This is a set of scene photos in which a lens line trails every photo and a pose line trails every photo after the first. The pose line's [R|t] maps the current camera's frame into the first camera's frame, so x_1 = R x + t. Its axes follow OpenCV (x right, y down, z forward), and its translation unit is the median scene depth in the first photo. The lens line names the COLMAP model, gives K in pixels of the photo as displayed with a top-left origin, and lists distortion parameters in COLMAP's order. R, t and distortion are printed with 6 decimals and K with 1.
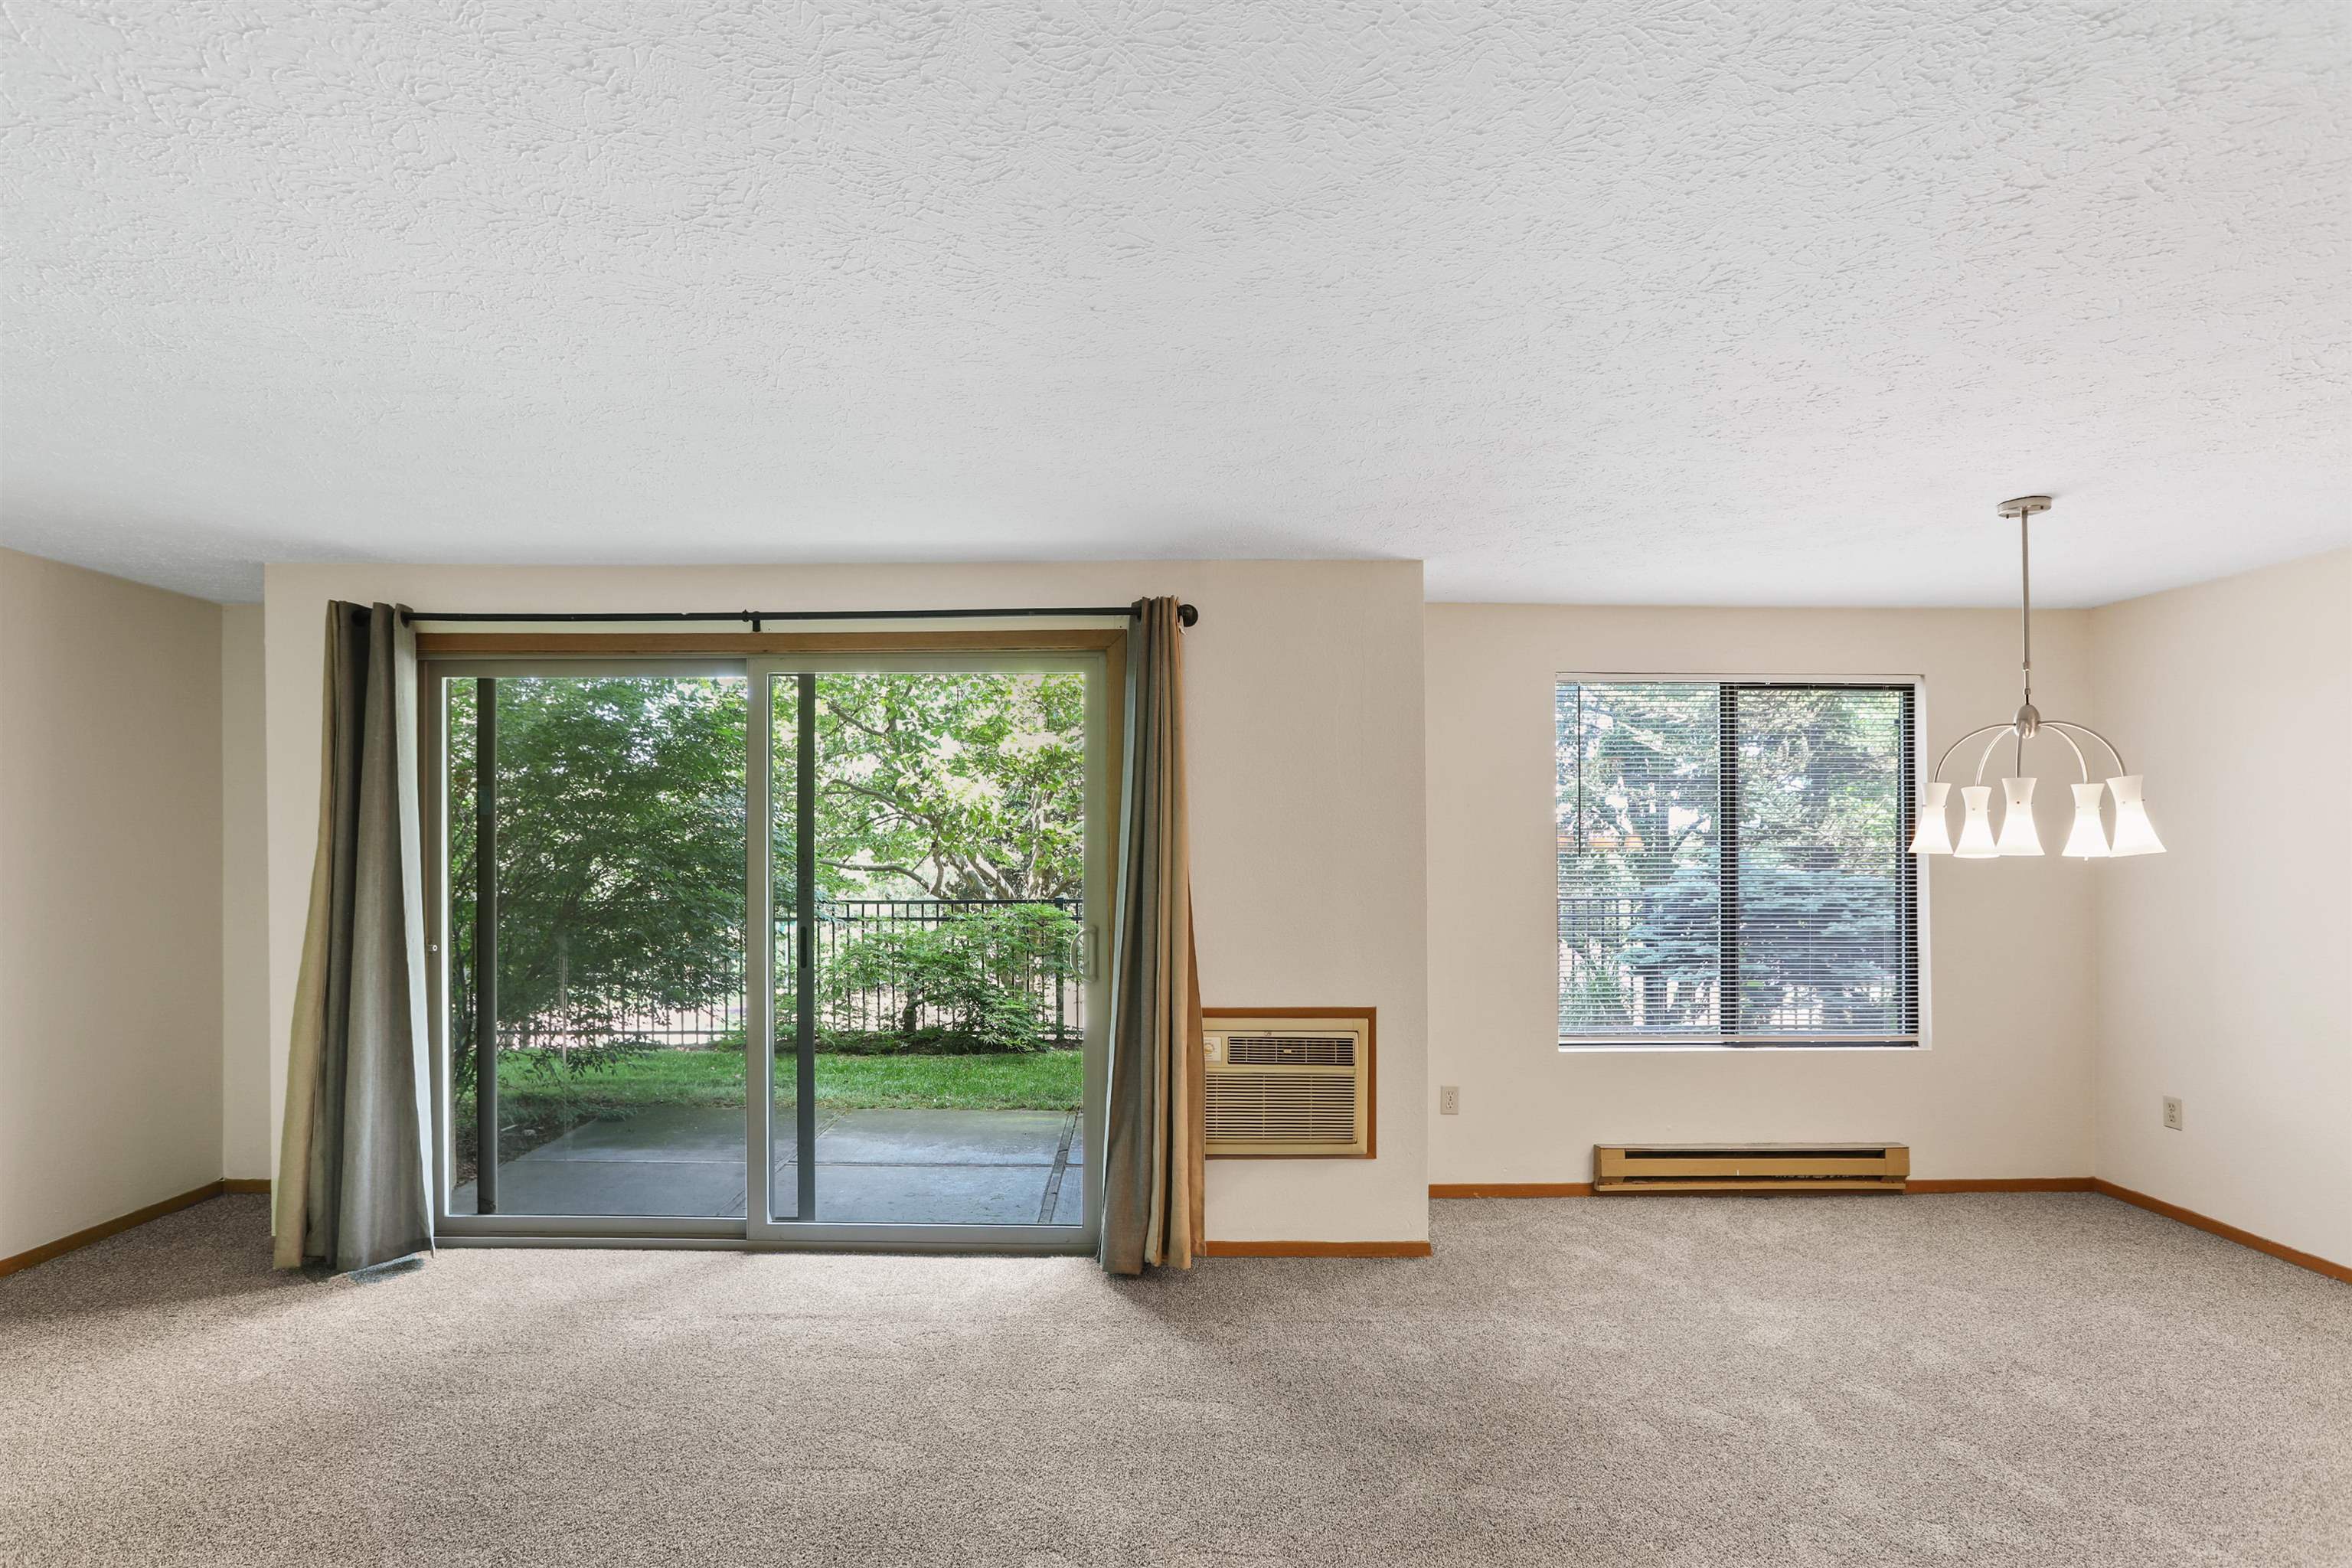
lens RADIAL K [[1096.2, 0, 1157.9], [0, 1096.2, 842.3], [0, 0, 1]] dist [-0.048986, 0.025509]
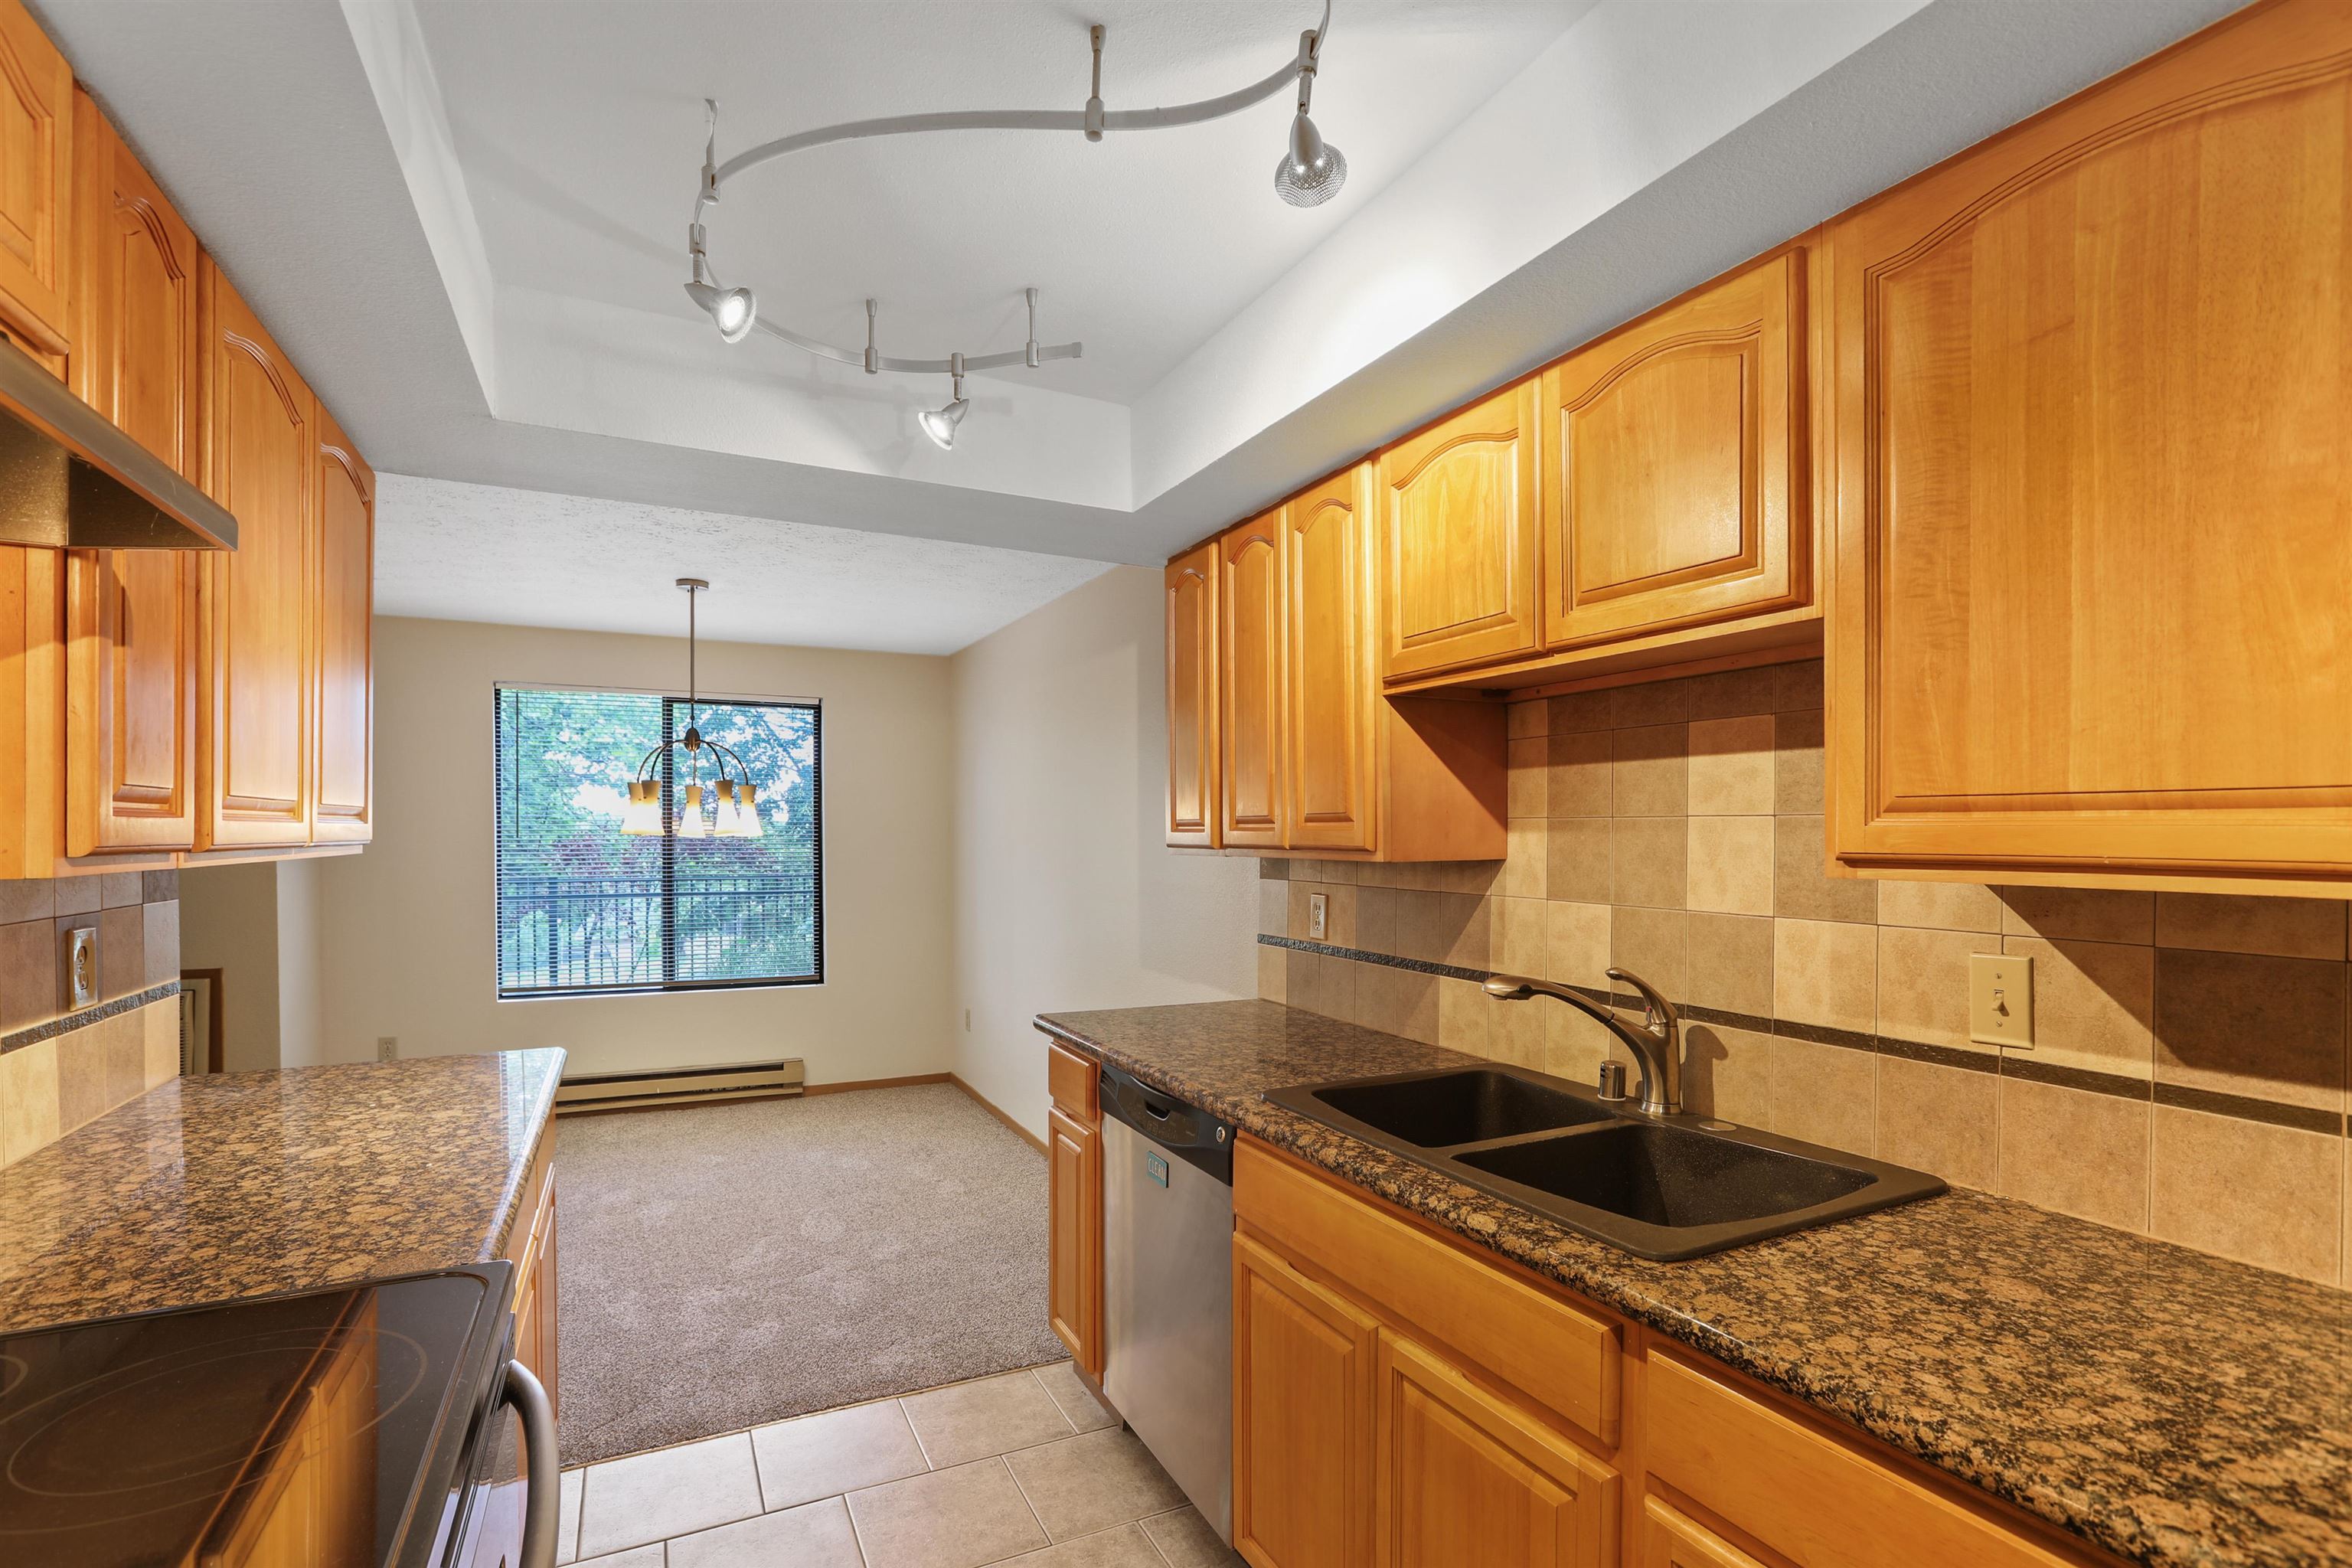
lens RADIAL K [[1096.2, 0, 1157.9], [0, 1096.2, 842.3], [0, 0, 1]] dist [-0.048986, 0.025509]
pose [[0.902651, -0.000264, 0.430372, 0.568347], [-0.005160, 0.999921, 0.011435, 0.001491], [-0.430342, -0.012543, 0.902579, -0.415347]]
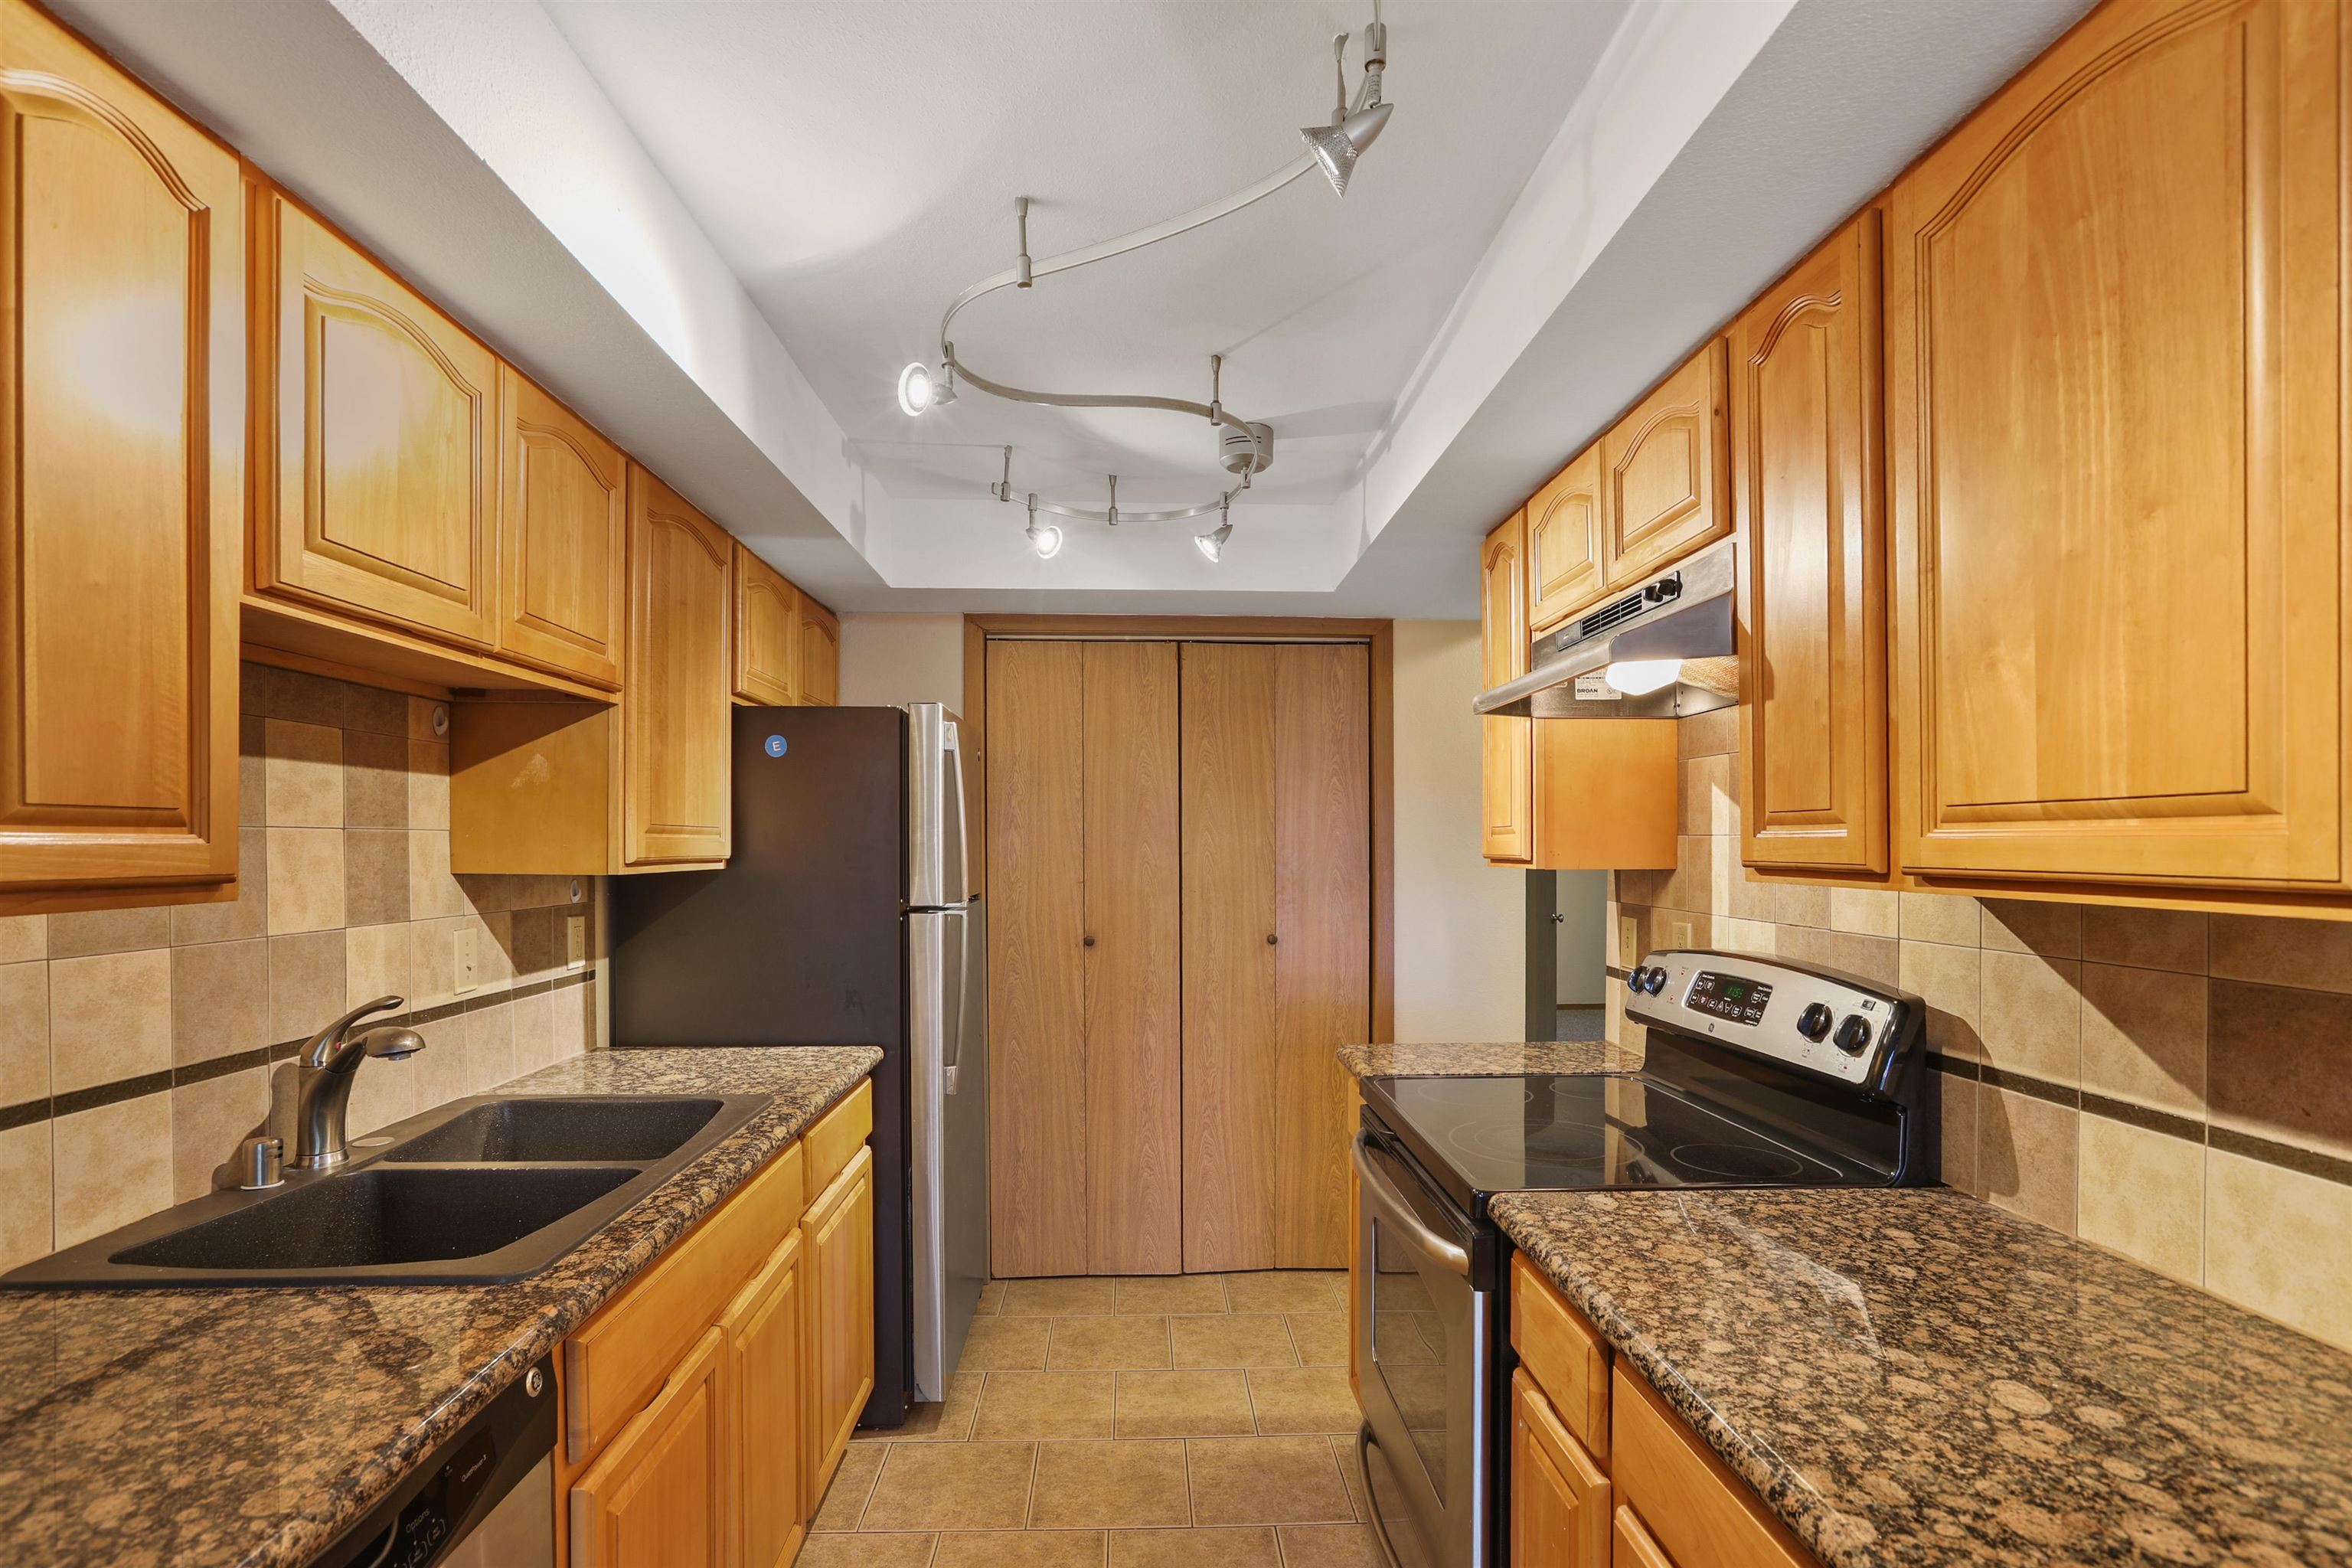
lens RADIAL K [[1102.8, 0, 1180.0], [0, 1102.8, 853.0], [0, 0, 1]] dist [-0.050056, 0.023455]
pose [[-0.999016, 0.001149, -0.044345, 0.654670], [0.000867, 0.999979, 0.006381, 0.001810], [0.044351, 0.006336, -0.998996, 0.312636]]
